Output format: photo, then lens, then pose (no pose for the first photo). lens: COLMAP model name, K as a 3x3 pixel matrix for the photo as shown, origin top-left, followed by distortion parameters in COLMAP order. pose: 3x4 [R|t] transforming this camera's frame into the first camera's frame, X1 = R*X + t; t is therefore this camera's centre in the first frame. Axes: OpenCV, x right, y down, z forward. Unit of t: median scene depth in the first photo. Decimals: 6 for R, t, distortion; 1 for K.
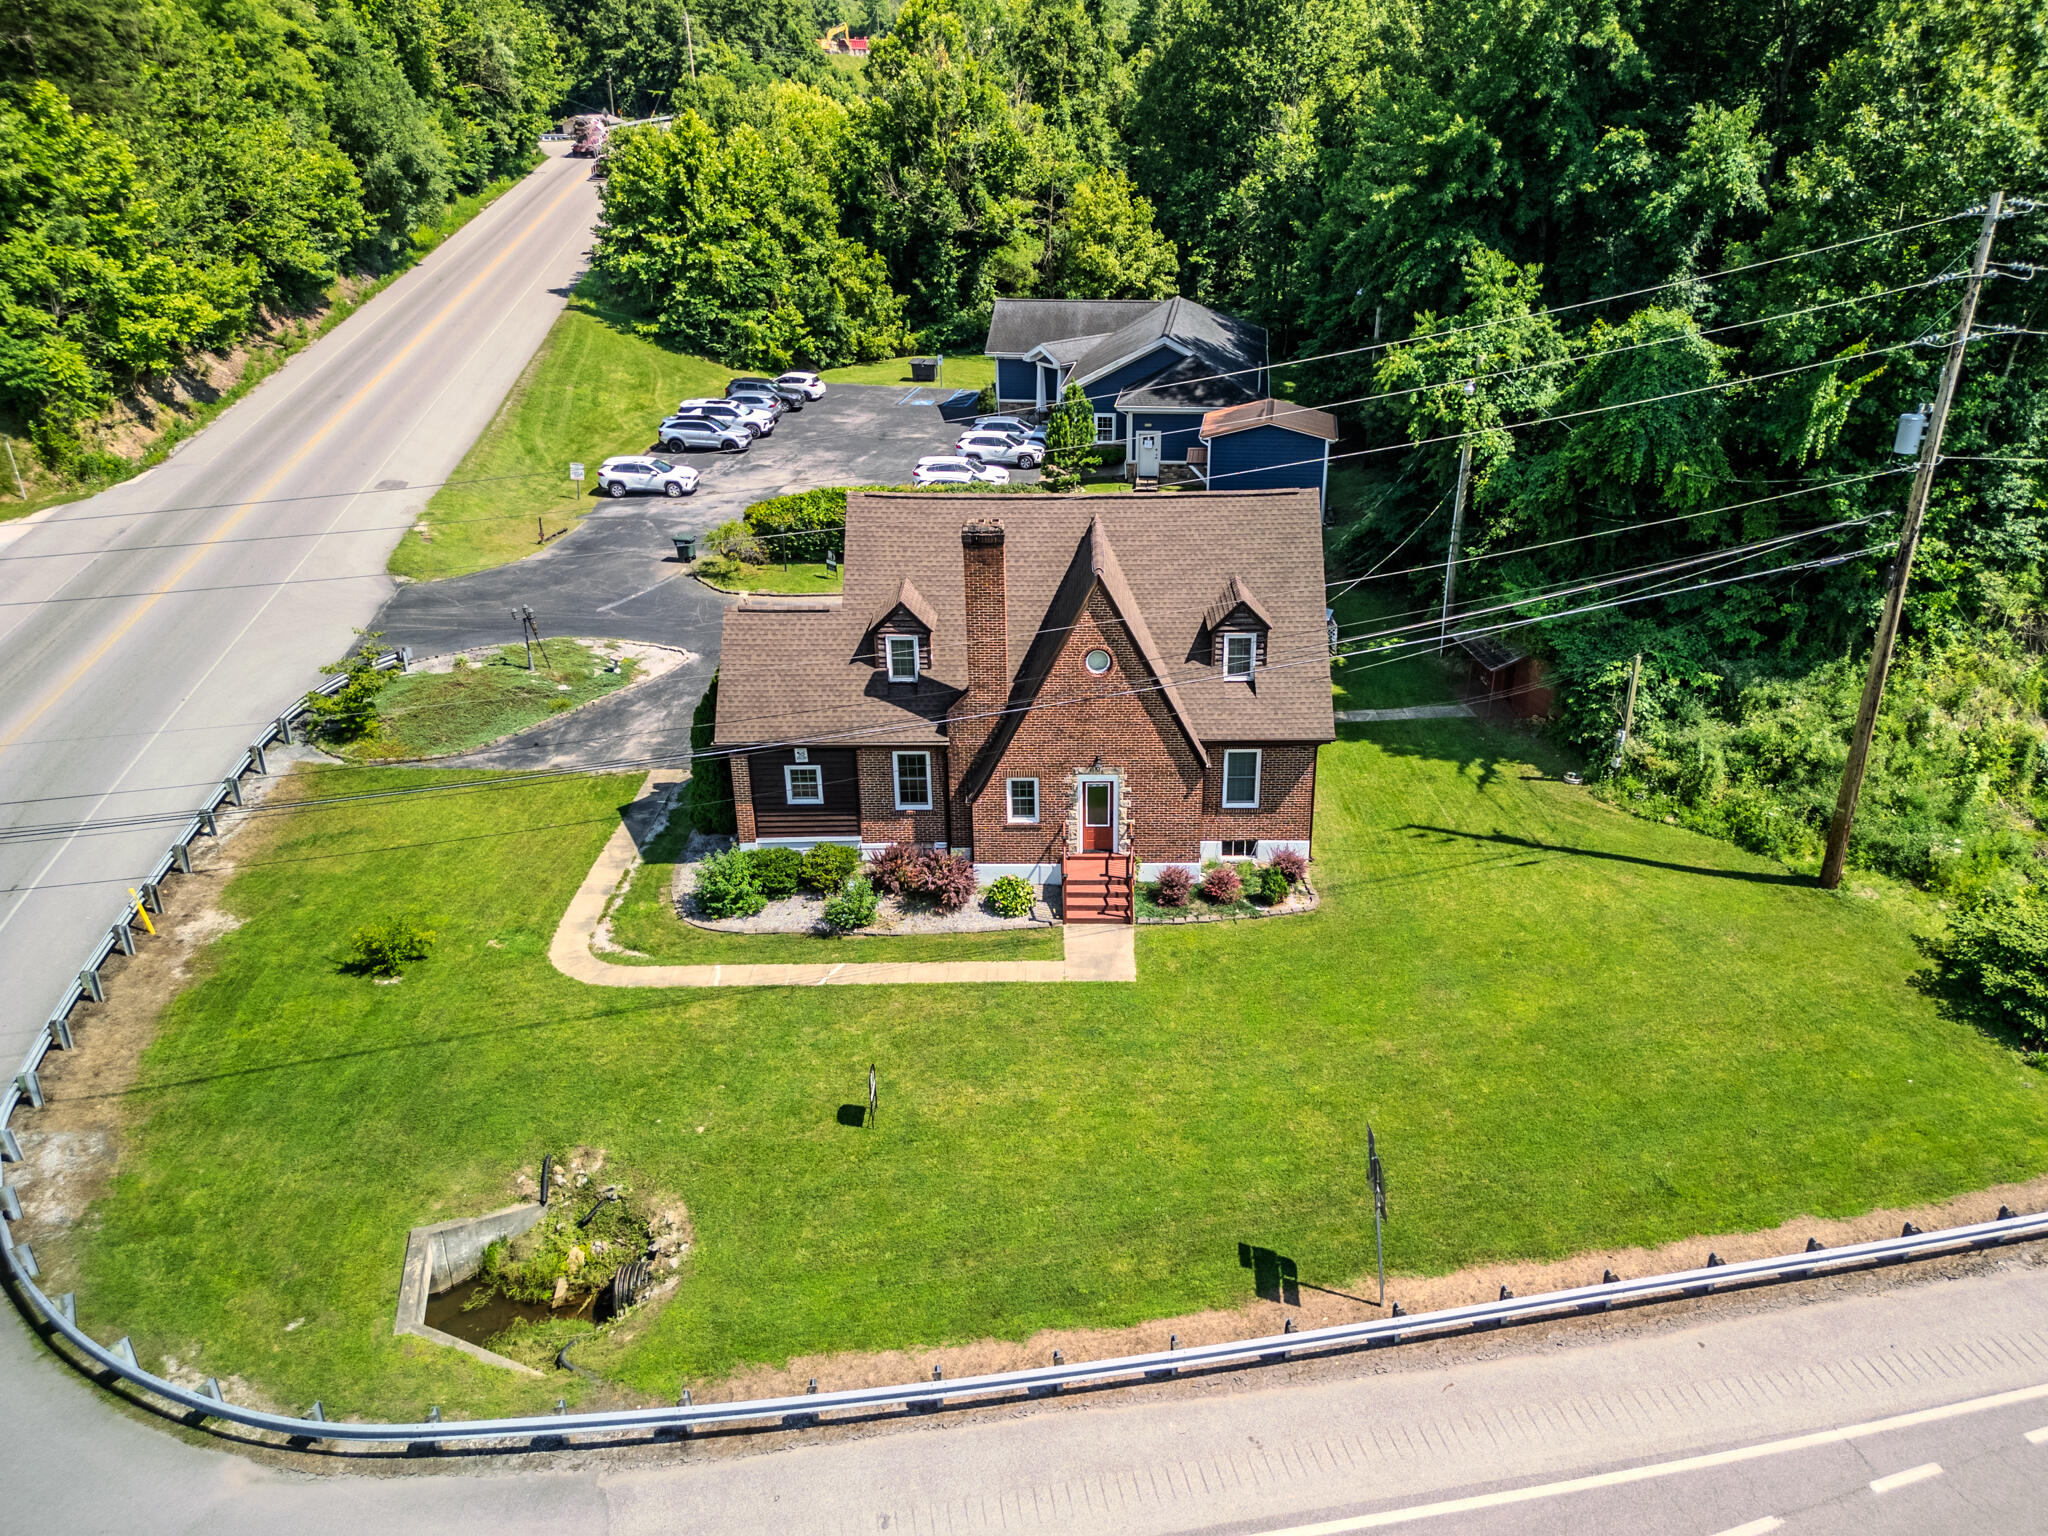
lens RADIAL K [[1529.3, 0, 1112.0], [0, 1529.3, 759.4], [0, 0, 1]] dist [0.066542, -0.027854]
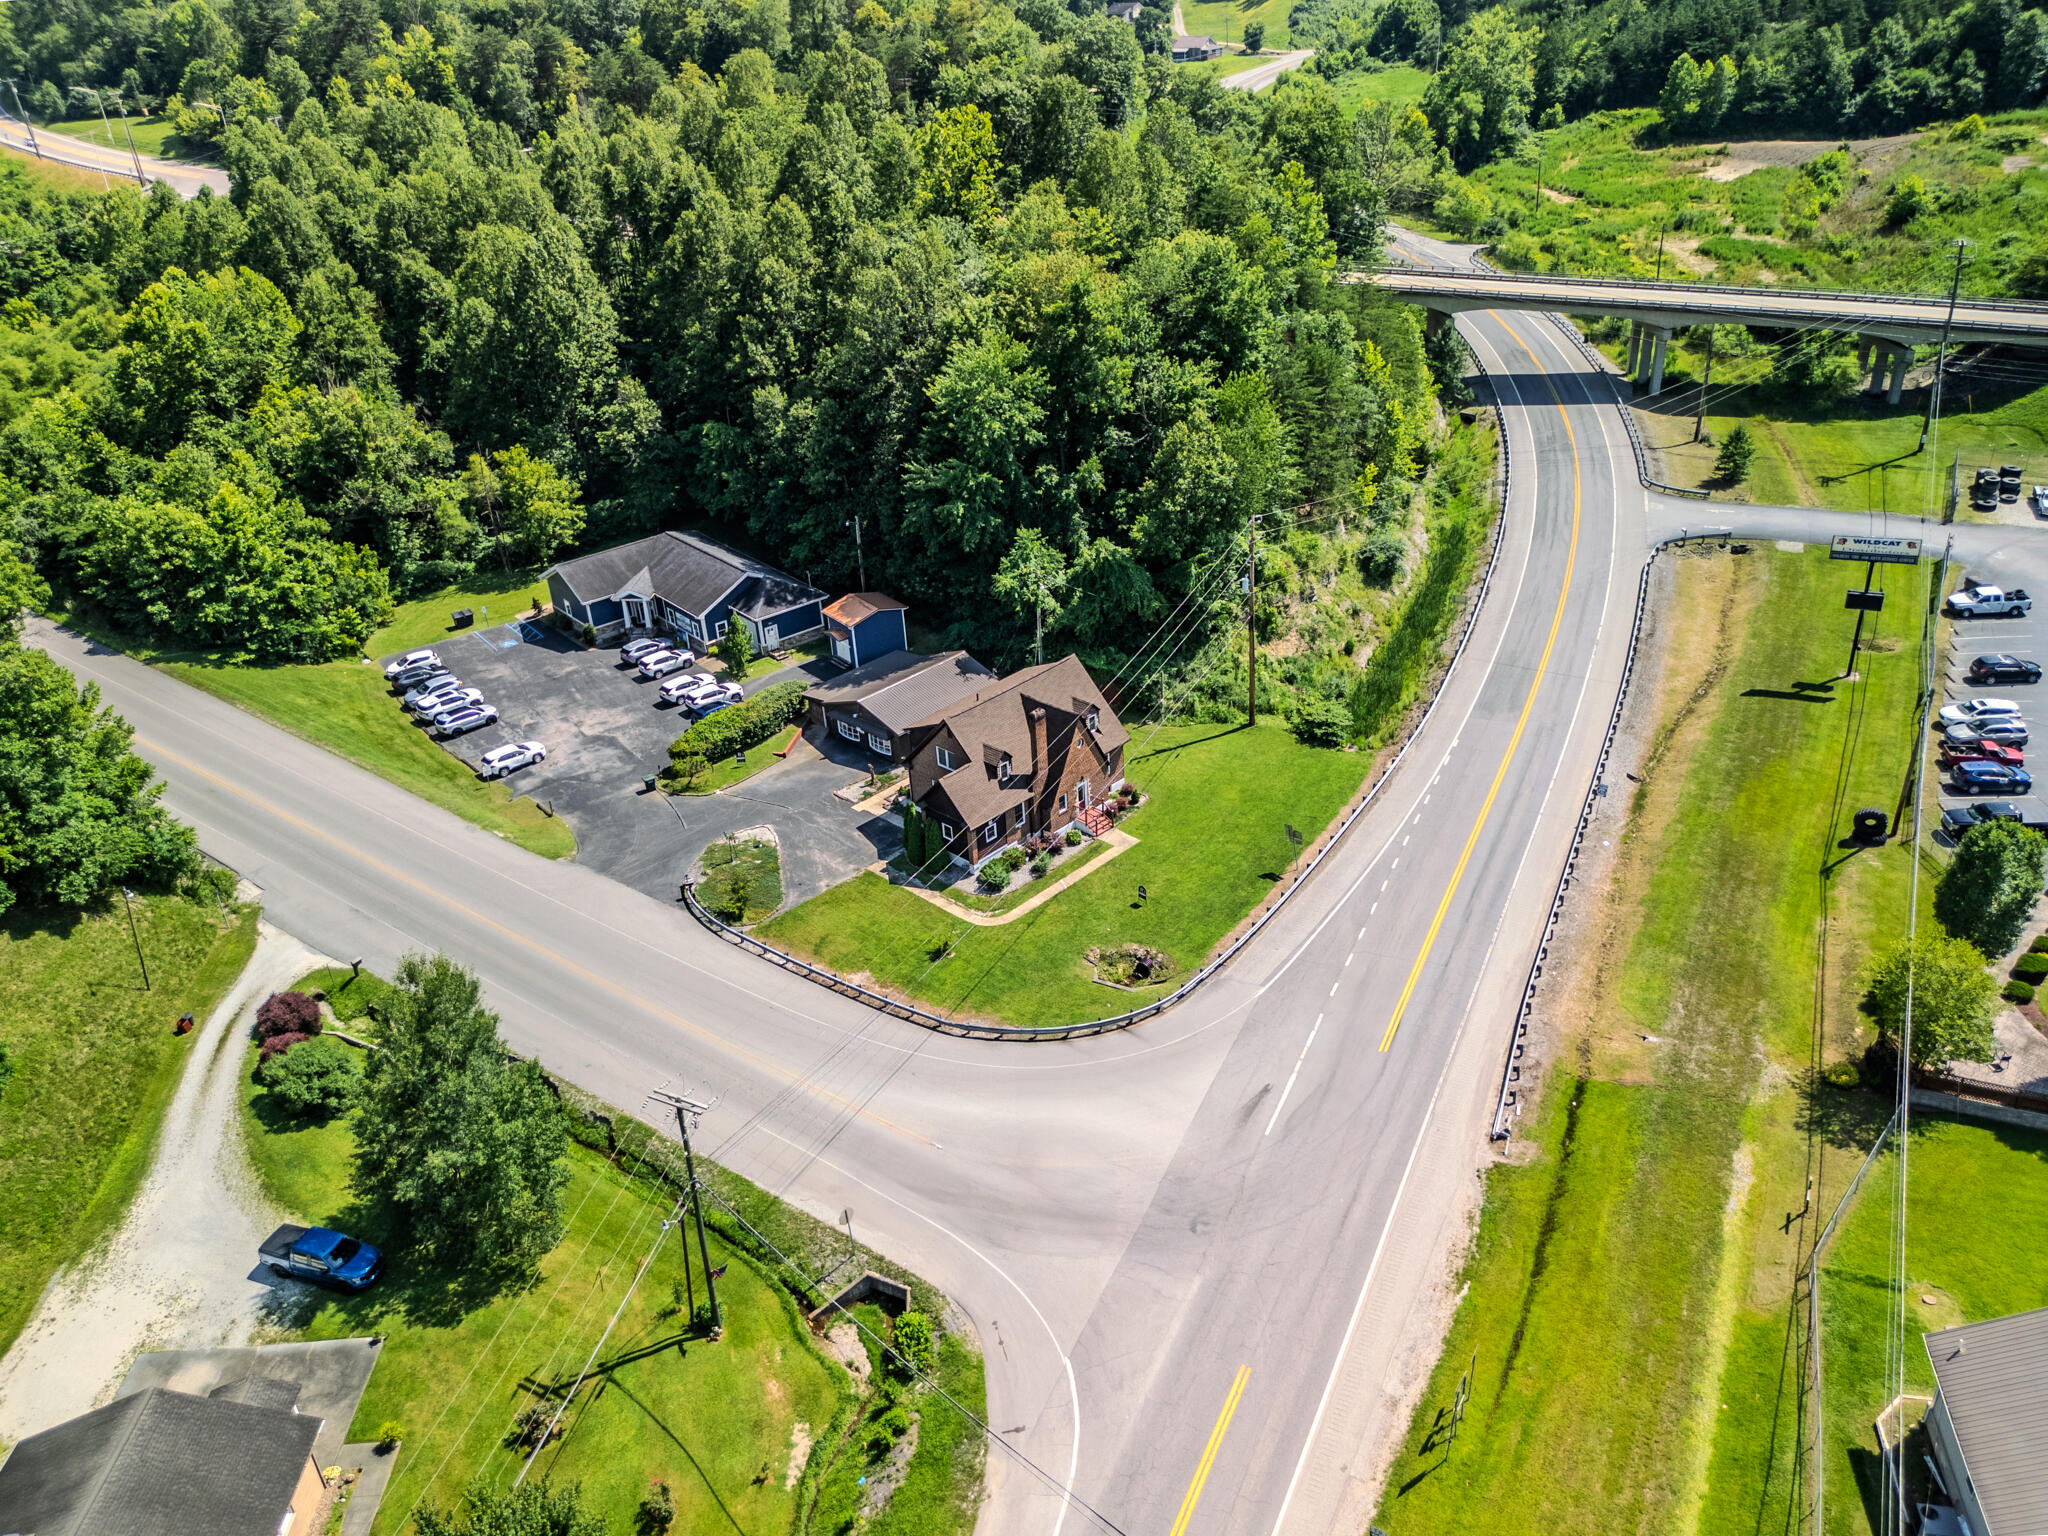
lens RADIAL K [[1529.3, 0, 1046.7], [0, 1529.3, 724.8], [0, 0, 1]] dist [0.066542, -0.027854]
pose [[0.704206, -0.360501, 0.611664, -1.506451], [0.339275, 0.927641, 0.156125, -0.477014], [-0.623687, 0.097578, 0.775559, -0.966140]]
